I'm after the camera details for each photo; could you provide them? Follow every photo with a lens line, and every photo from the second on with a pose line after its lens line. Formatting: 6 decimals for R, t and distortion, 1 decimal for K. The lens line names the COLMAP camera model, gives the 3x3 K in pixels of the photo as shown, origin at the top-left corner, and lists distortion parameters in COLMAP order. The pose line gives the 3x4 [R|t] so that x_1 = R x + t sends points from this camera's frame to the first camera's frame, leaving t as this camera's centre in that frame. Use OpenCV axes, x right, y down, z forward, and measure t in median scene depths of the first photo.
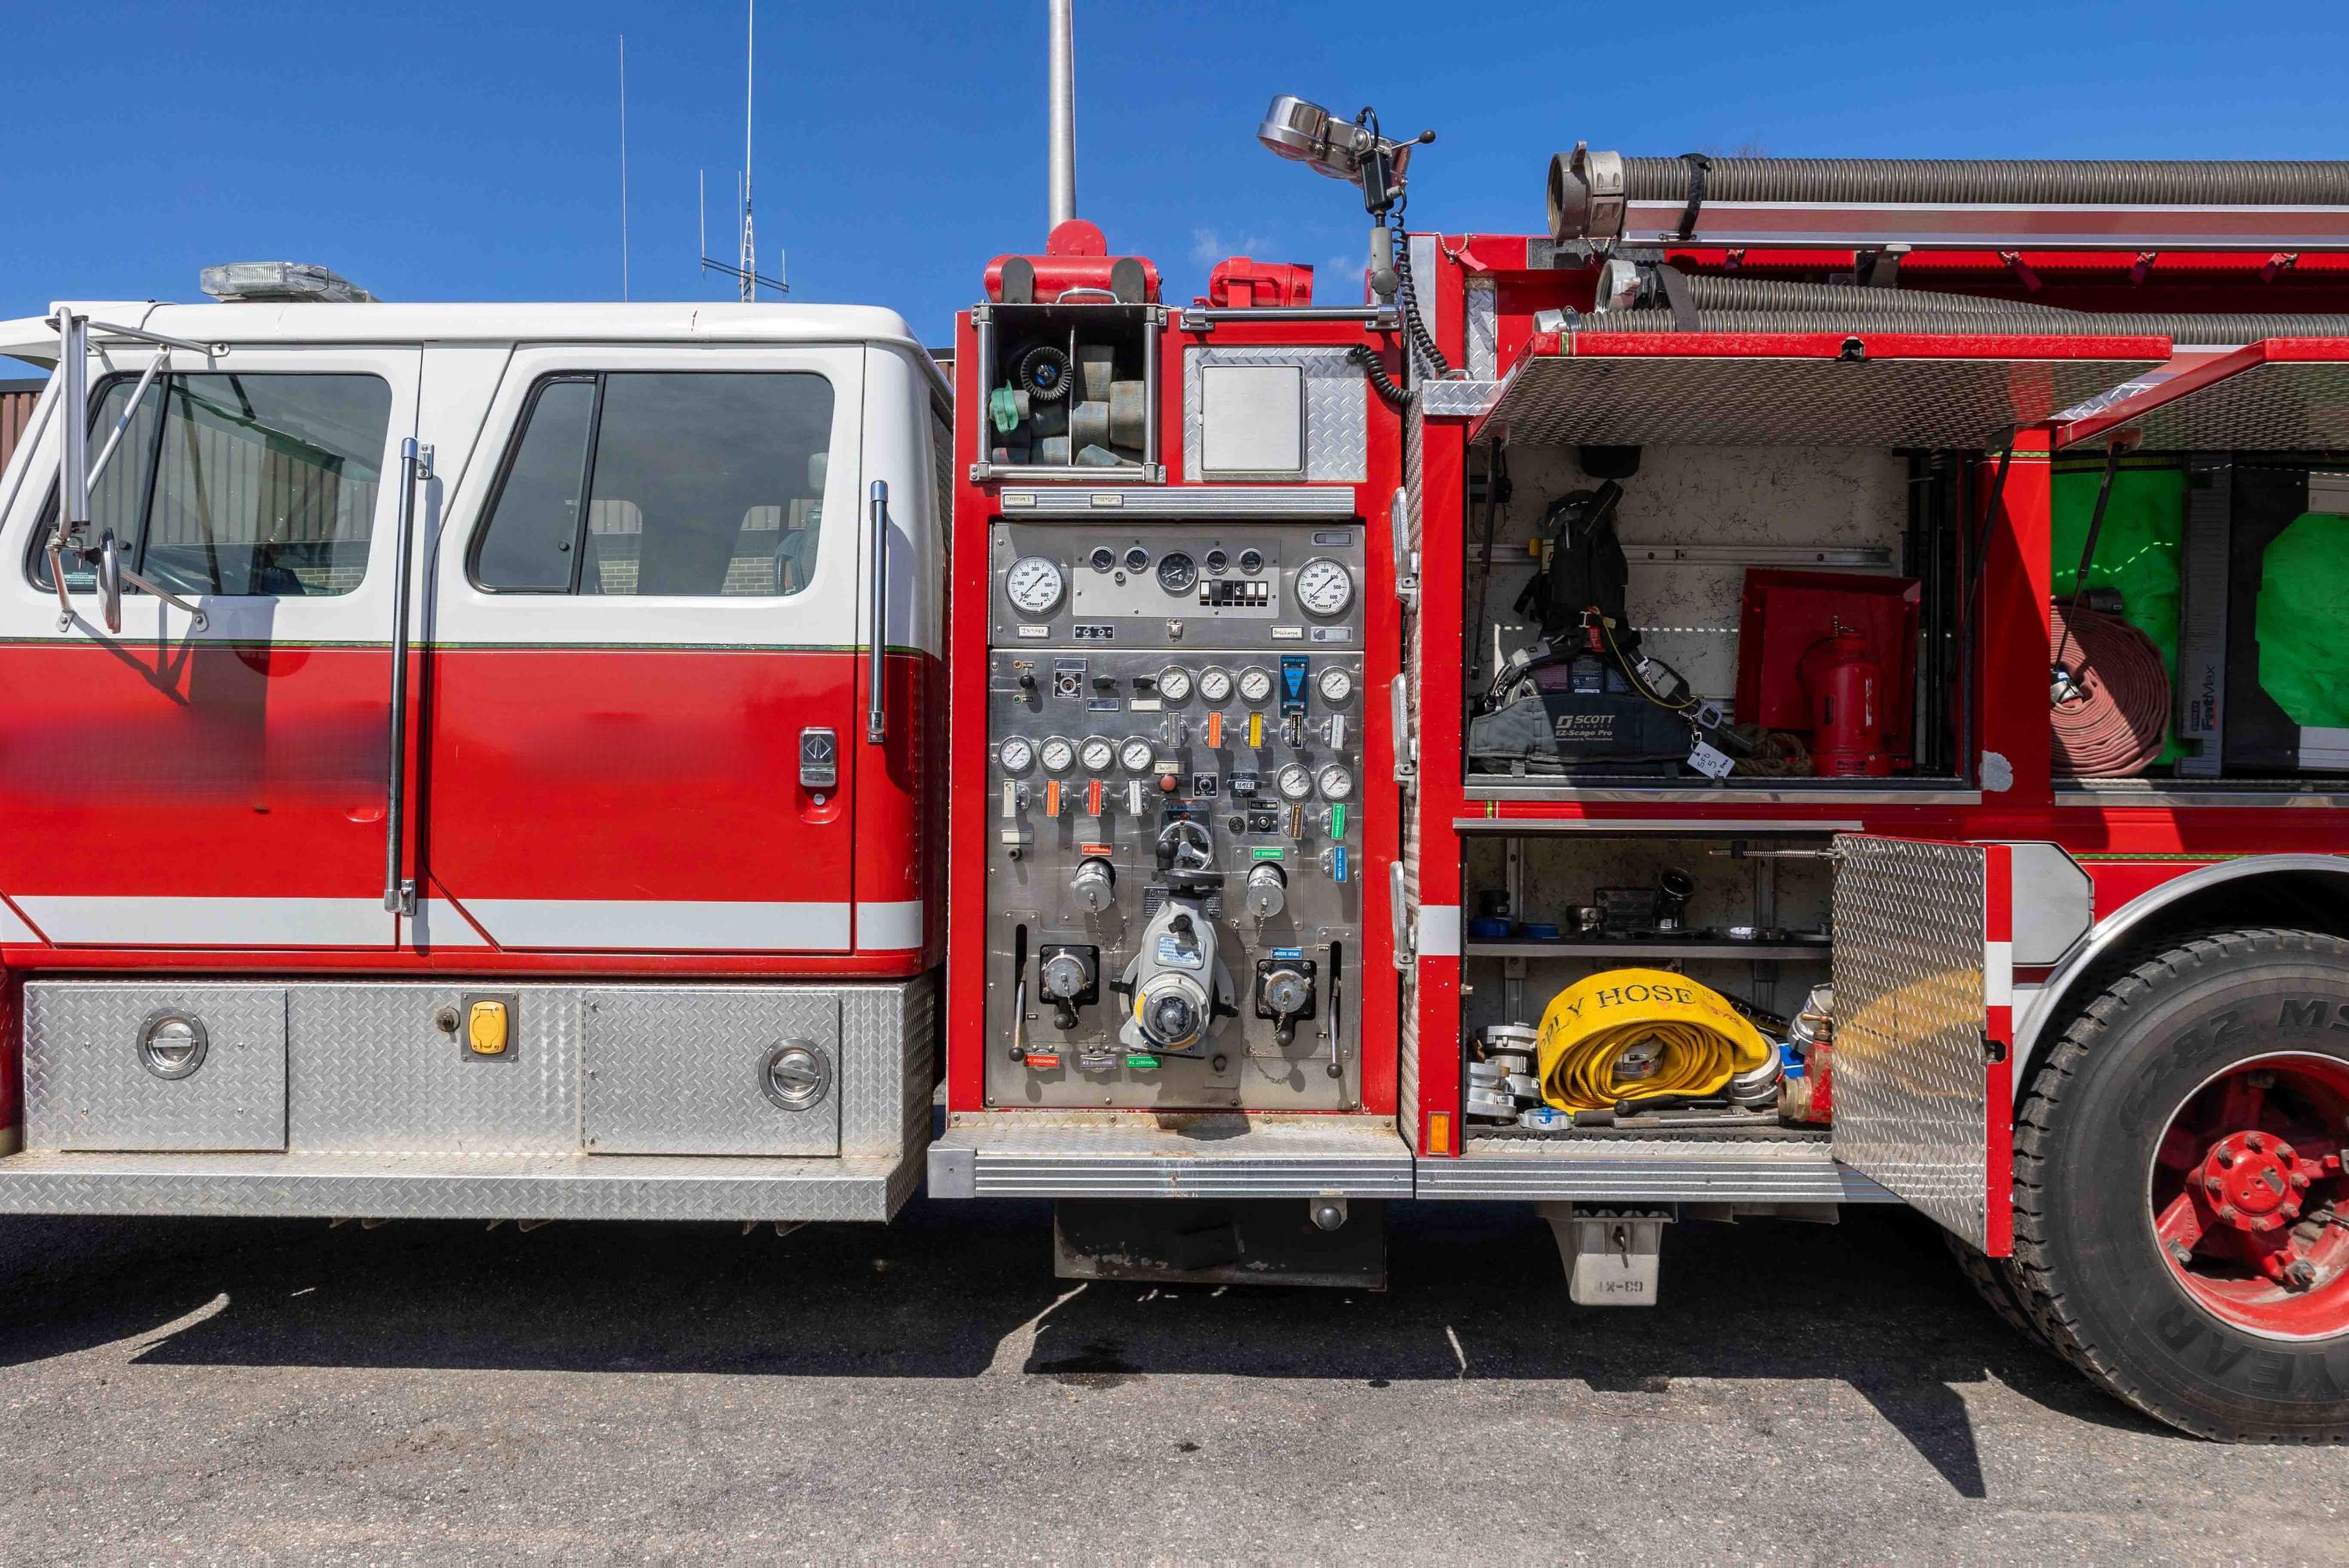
lens RADIAL K [[1766.0, 0, 1194.7], [0, 1766.0, 748.6], [0, 0, 1]] dist [-0.009295, 0.001645]
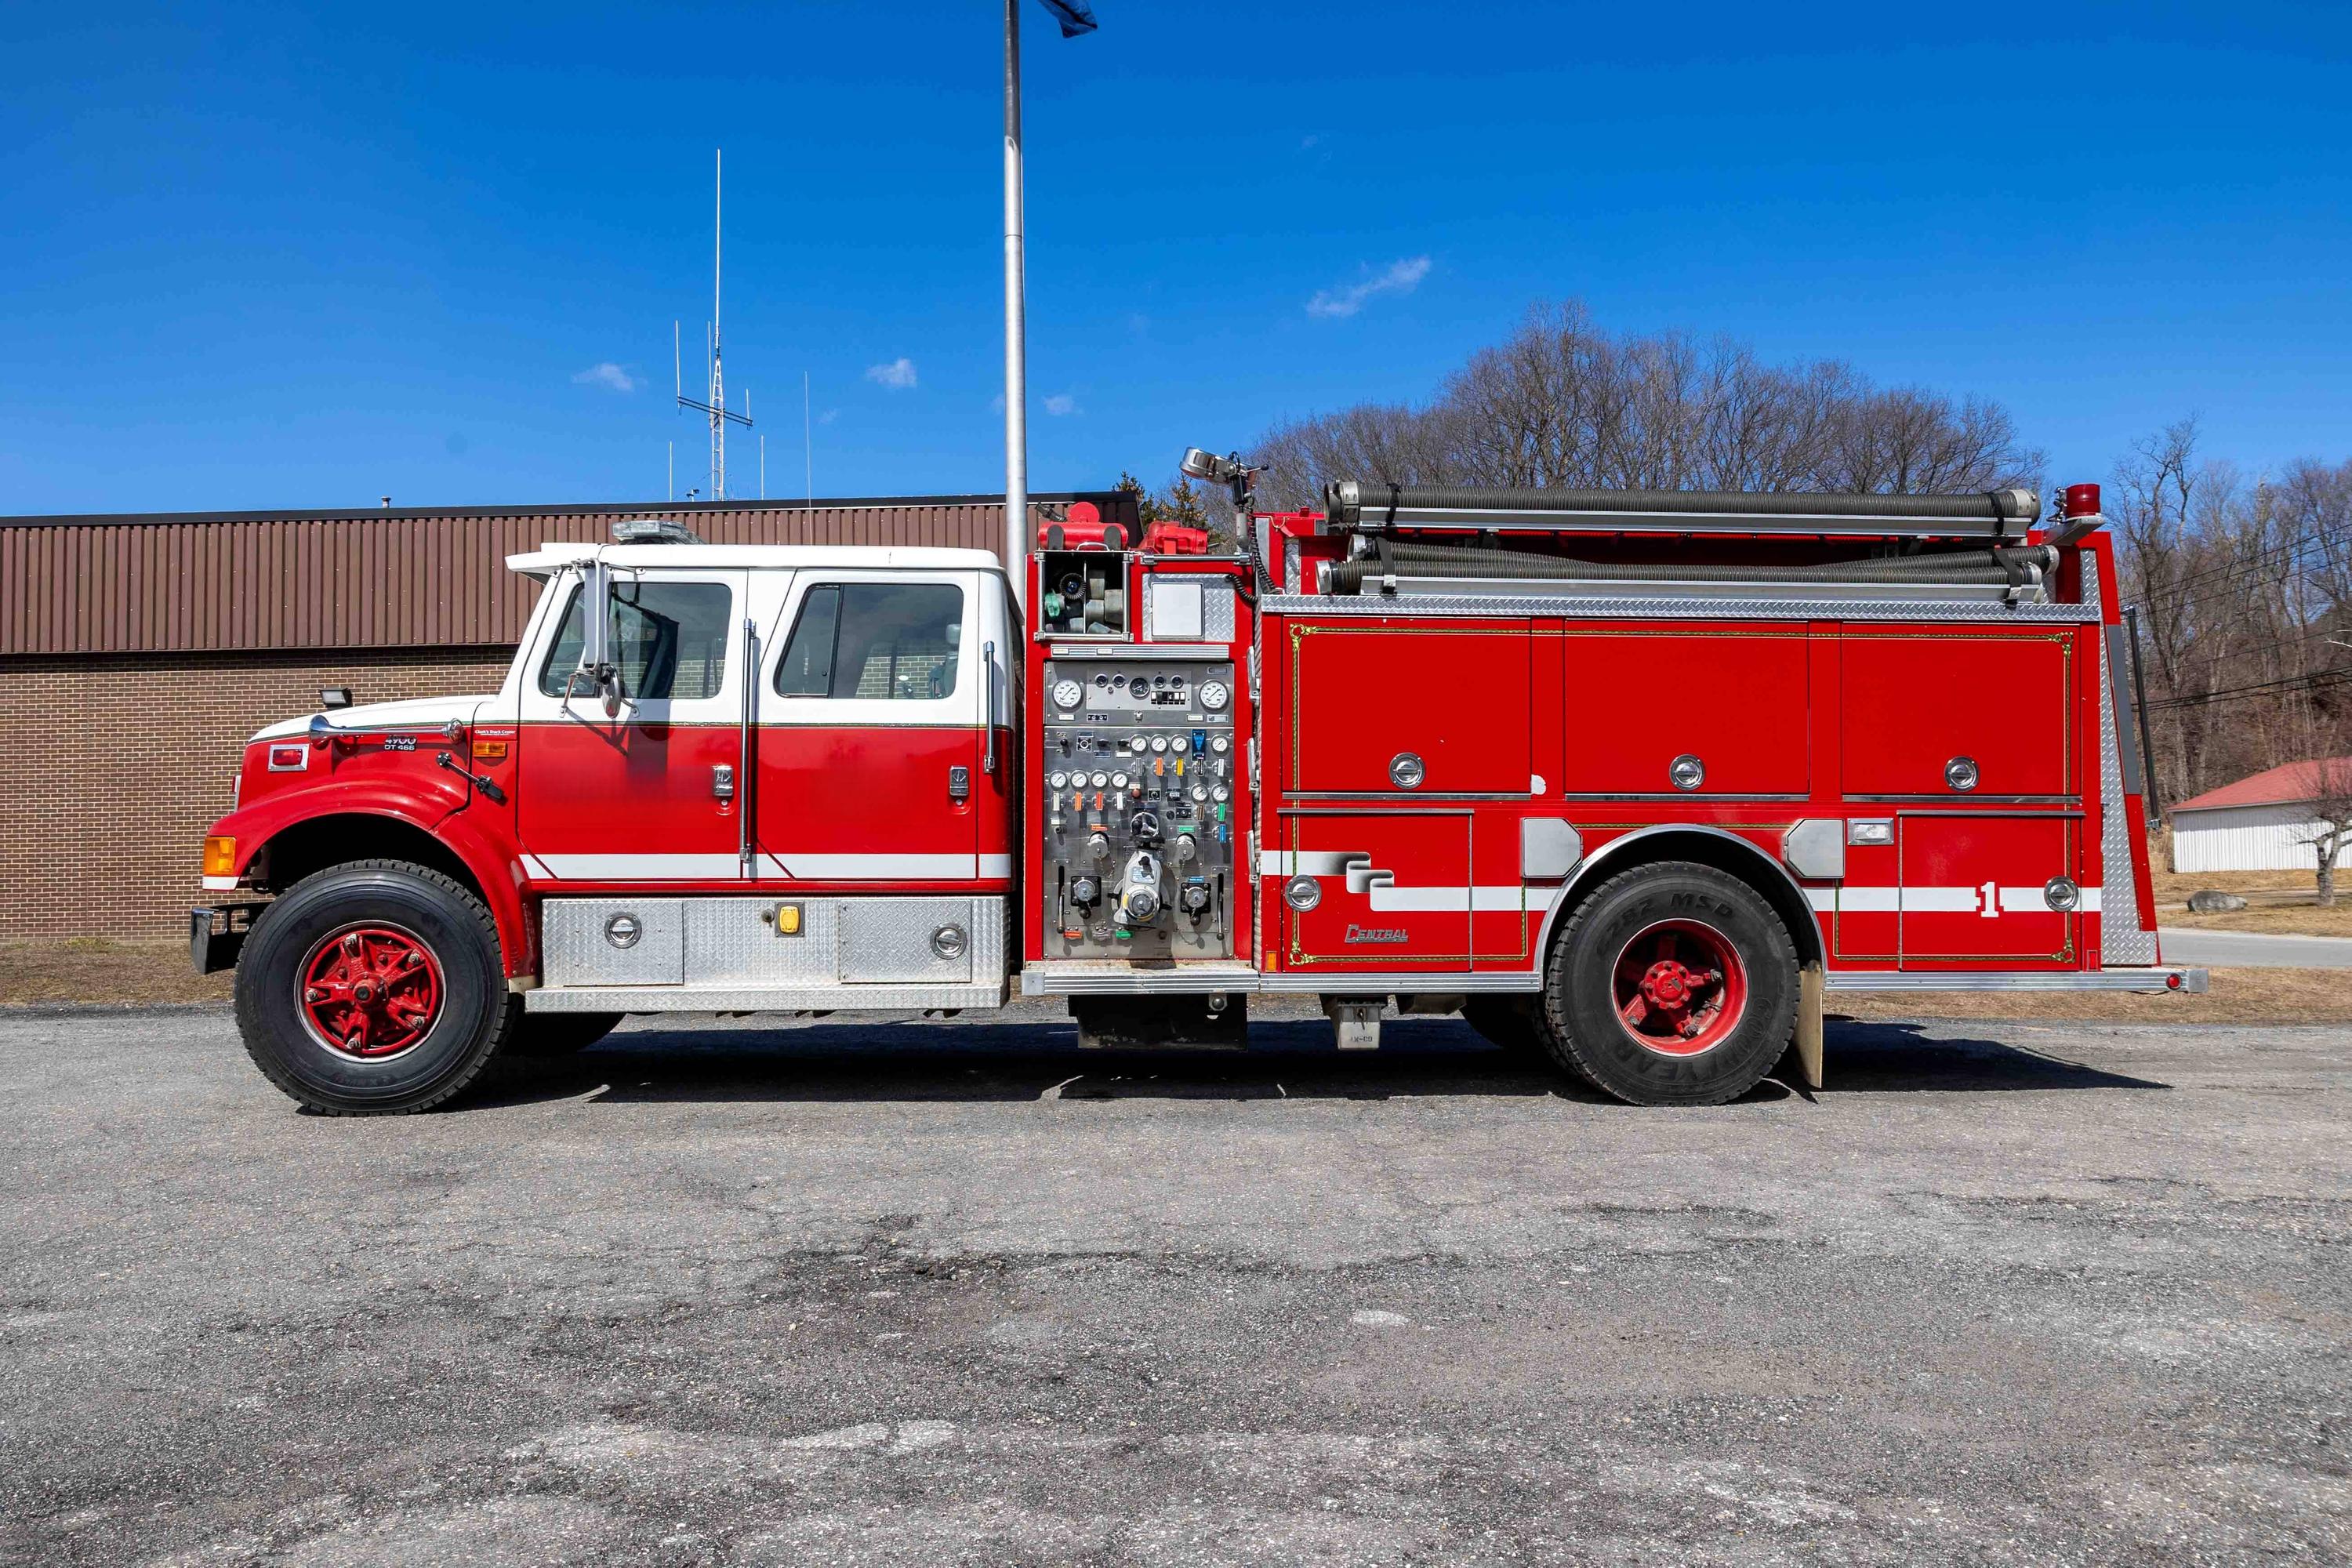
lens RADIAL K [[1659.4, 0, 1165.0], [0, 1659.4, 789.4], [0, 0, 1]] dist [-0.012066, 0.004353]
pose [[0.998585, -0.003162, 0.053093, -0.081045], [0.004087, 0.999842, -0.017310, 0.047263], [-0.053030, 0.017503, 0.998440, -0.861402]]
